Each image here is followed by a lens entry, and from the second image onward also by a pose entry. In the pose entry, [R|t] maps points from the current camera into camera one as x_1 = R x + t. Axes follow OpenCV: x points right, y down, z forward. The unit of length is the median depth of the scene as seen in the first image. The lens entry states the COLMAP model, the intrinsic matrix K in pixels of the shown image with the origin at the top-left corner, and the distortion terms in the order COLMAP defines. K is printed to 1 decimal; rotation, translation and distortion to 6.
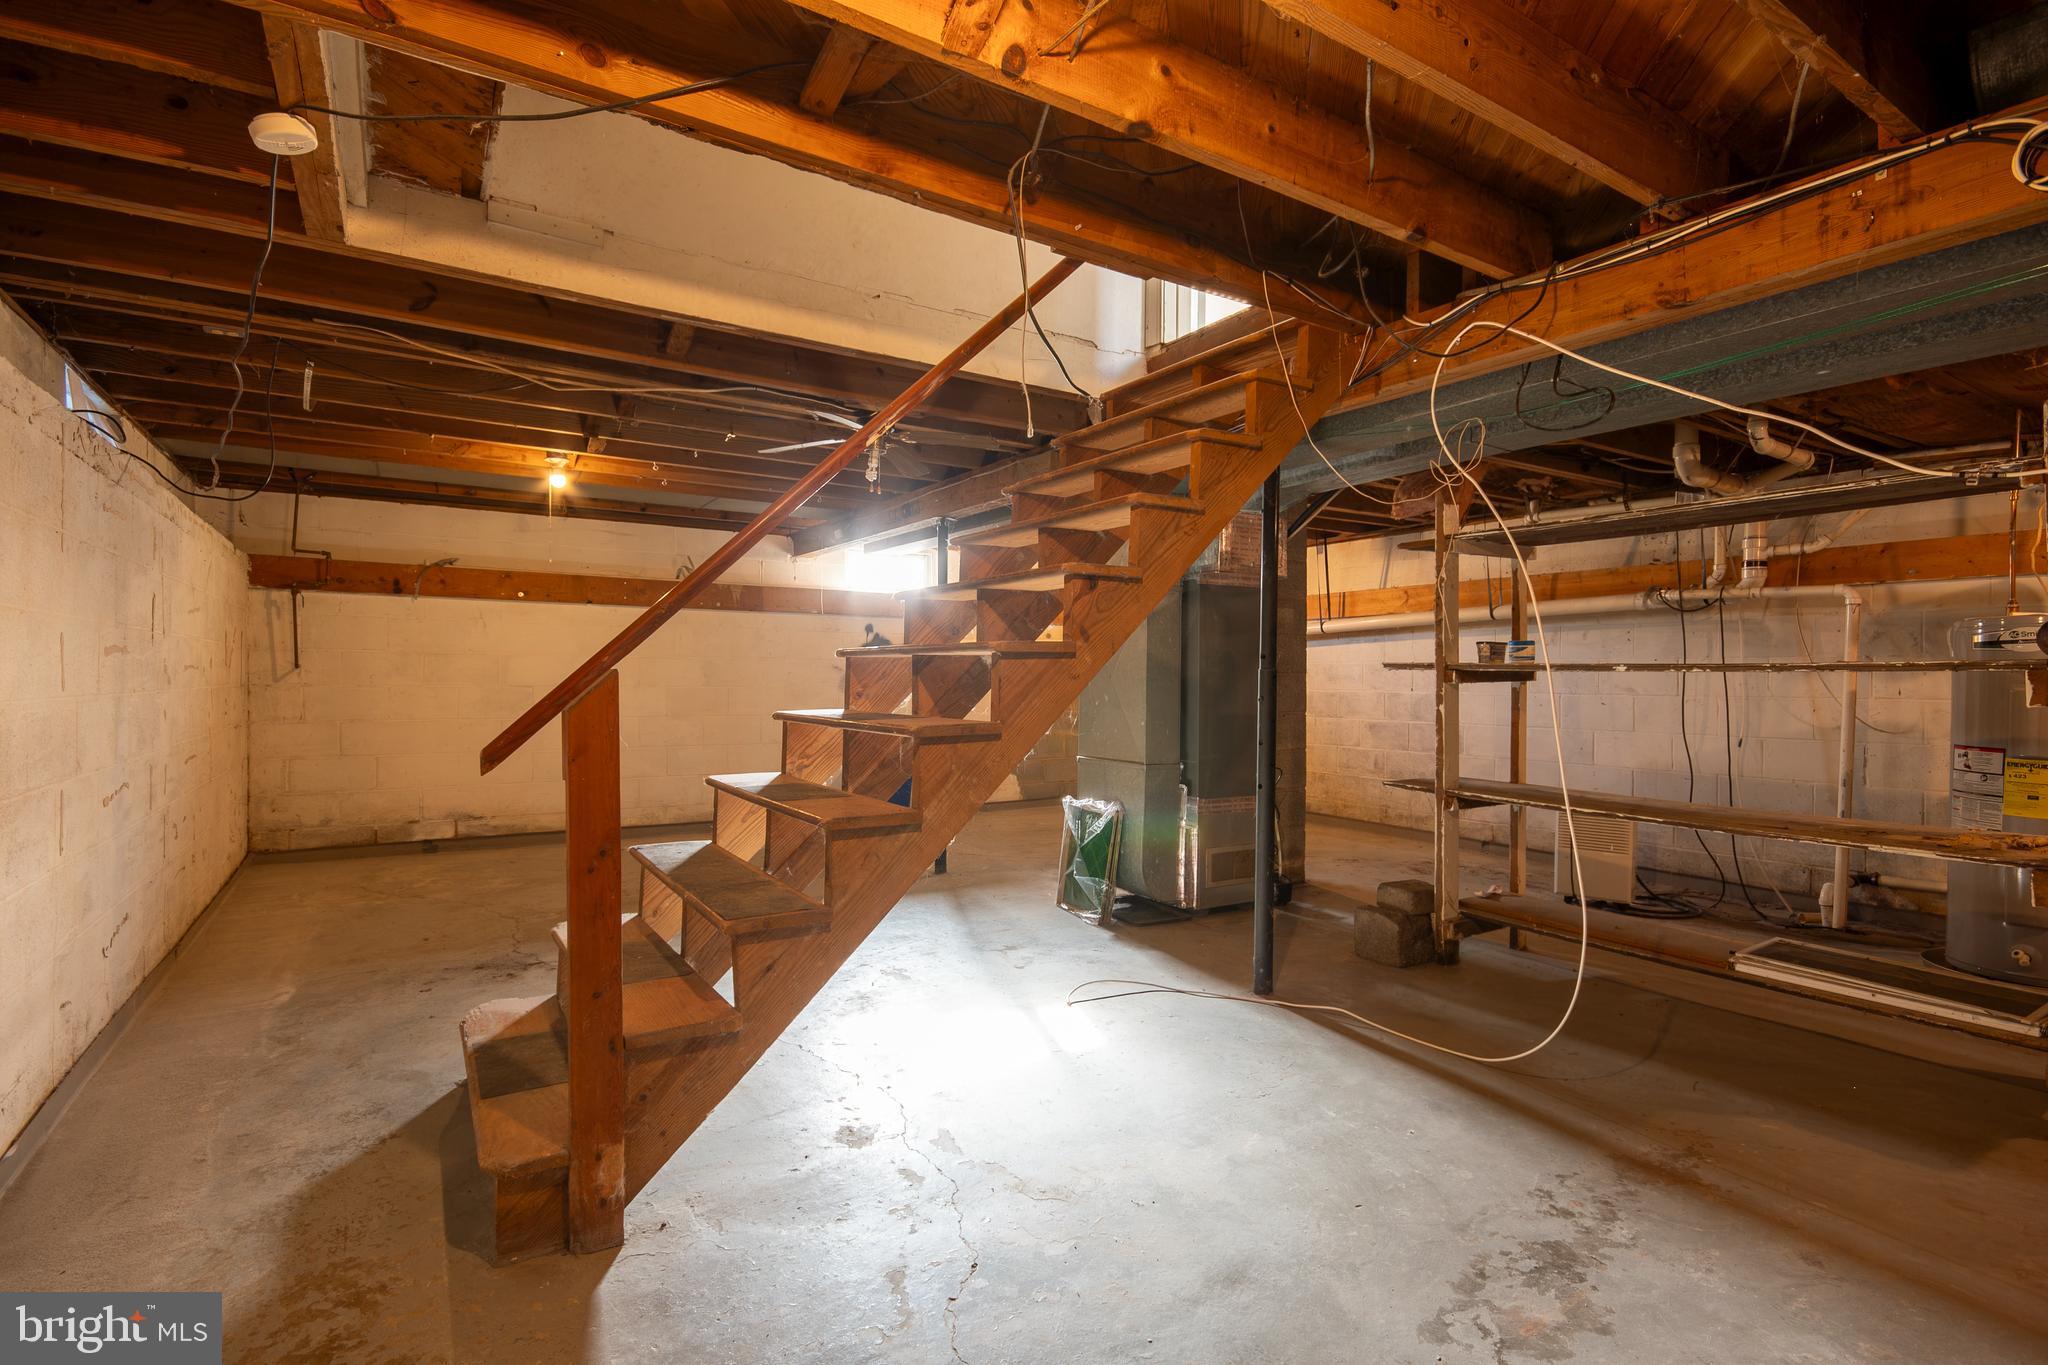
lens RADIAL K [[987.8, 0, 1024.0], [0, 987.8, 682.5], [0, 0, 1]] dist [0.001236, 0.000665]
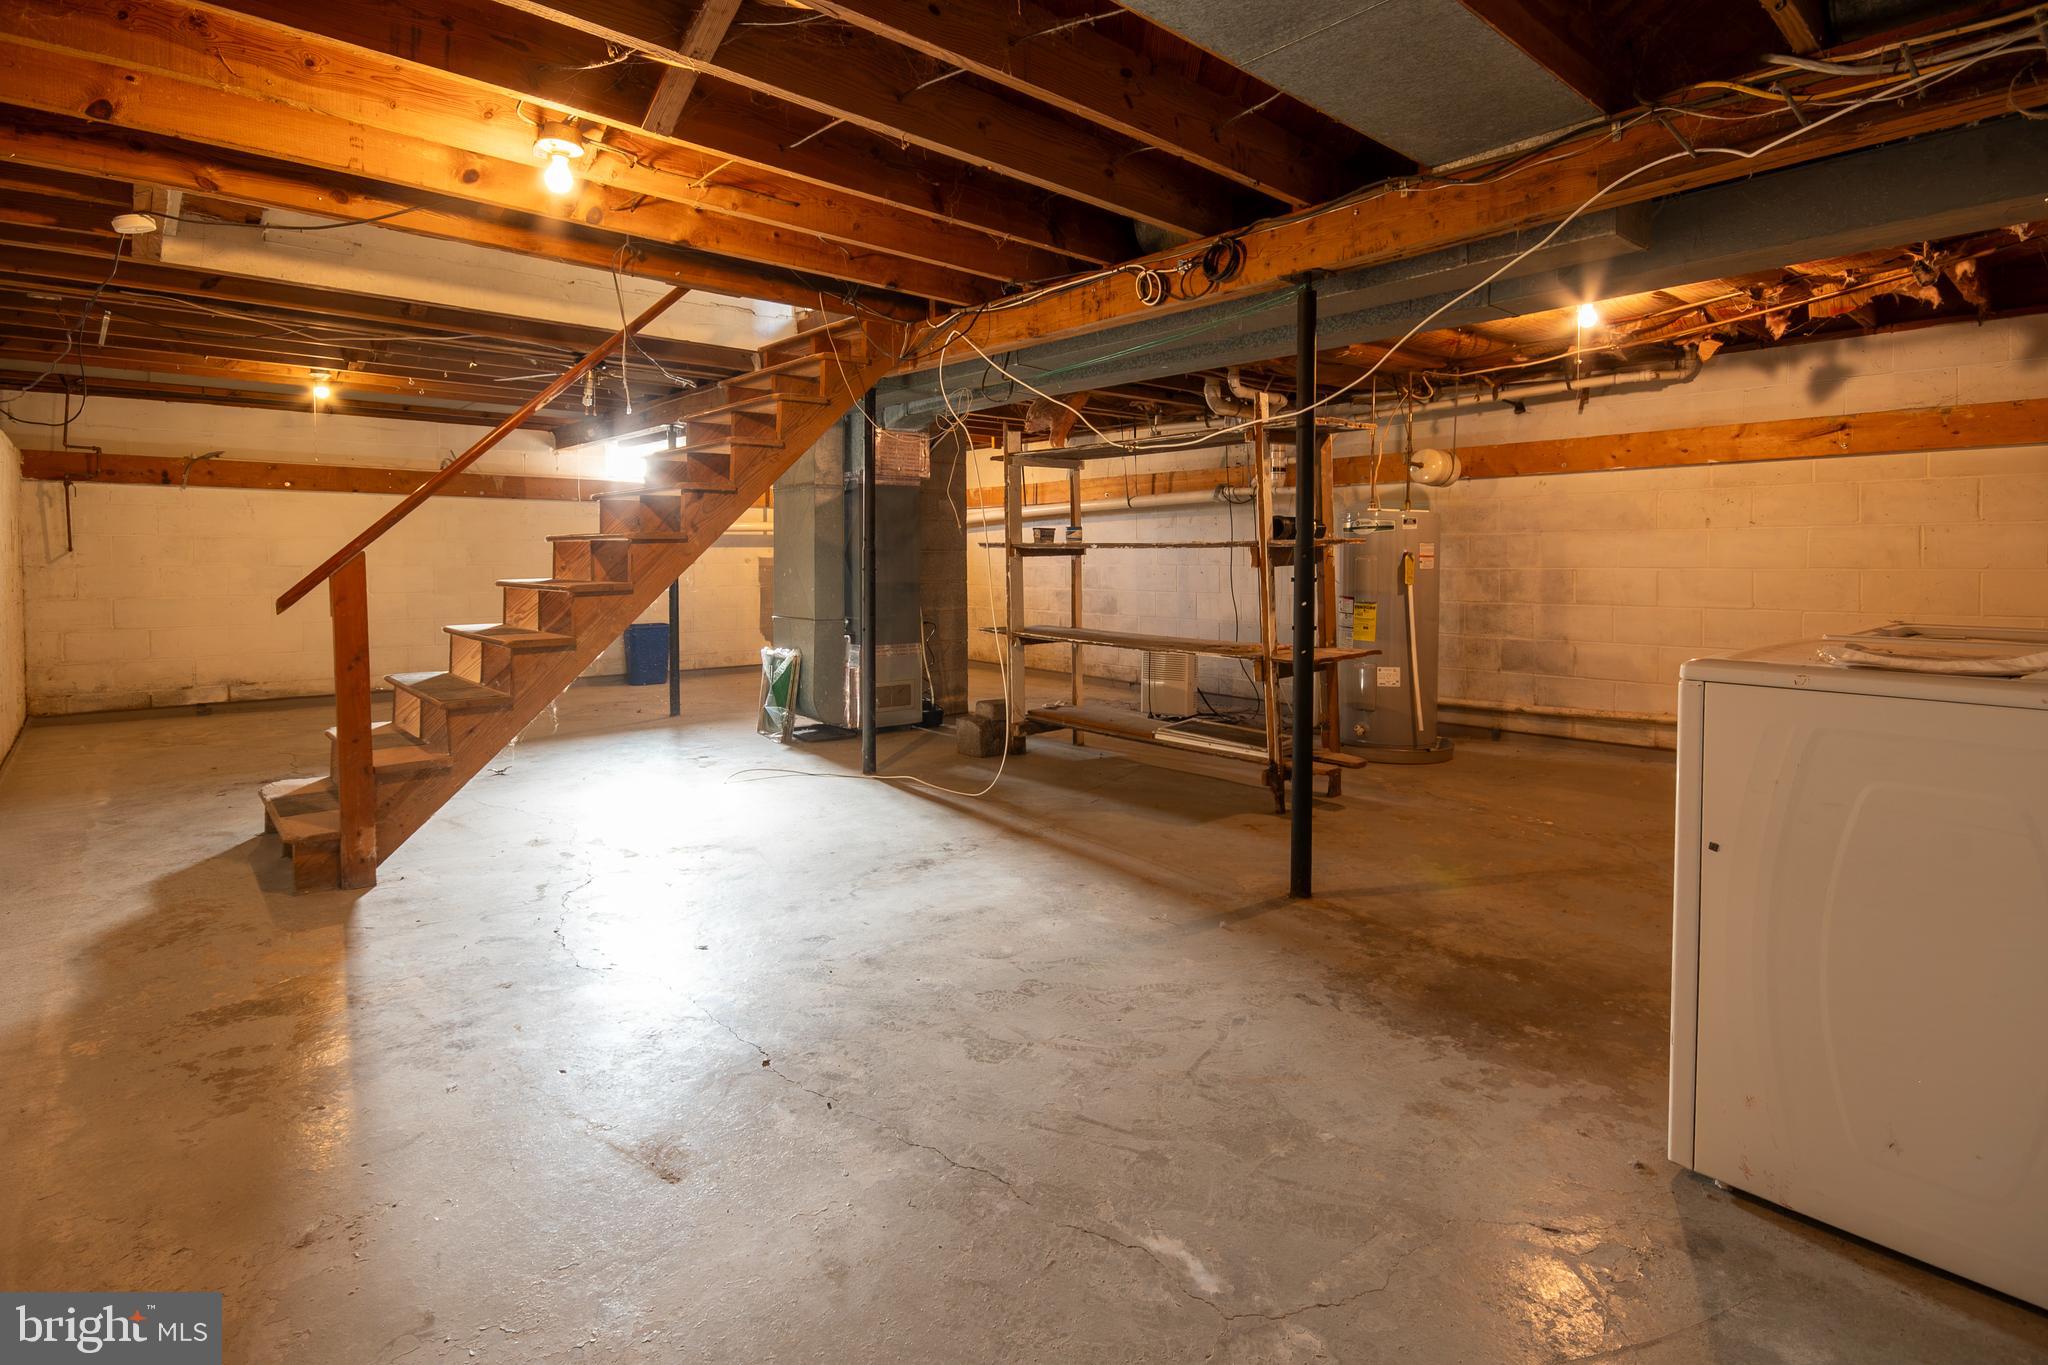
lens RADIAL K [[1013.4, 0, 1024.7], [0, 1013.4, 584.9], [0, 0, 1]] dist [0.021558, -0.014900]
pose [[0.987188, -0.010867, 0.159190, 0.198836], [0.007198, 0.999696, 0.023602, 0.005535], [-0.159398, -0.022153, 0.986966, -0.423556]]
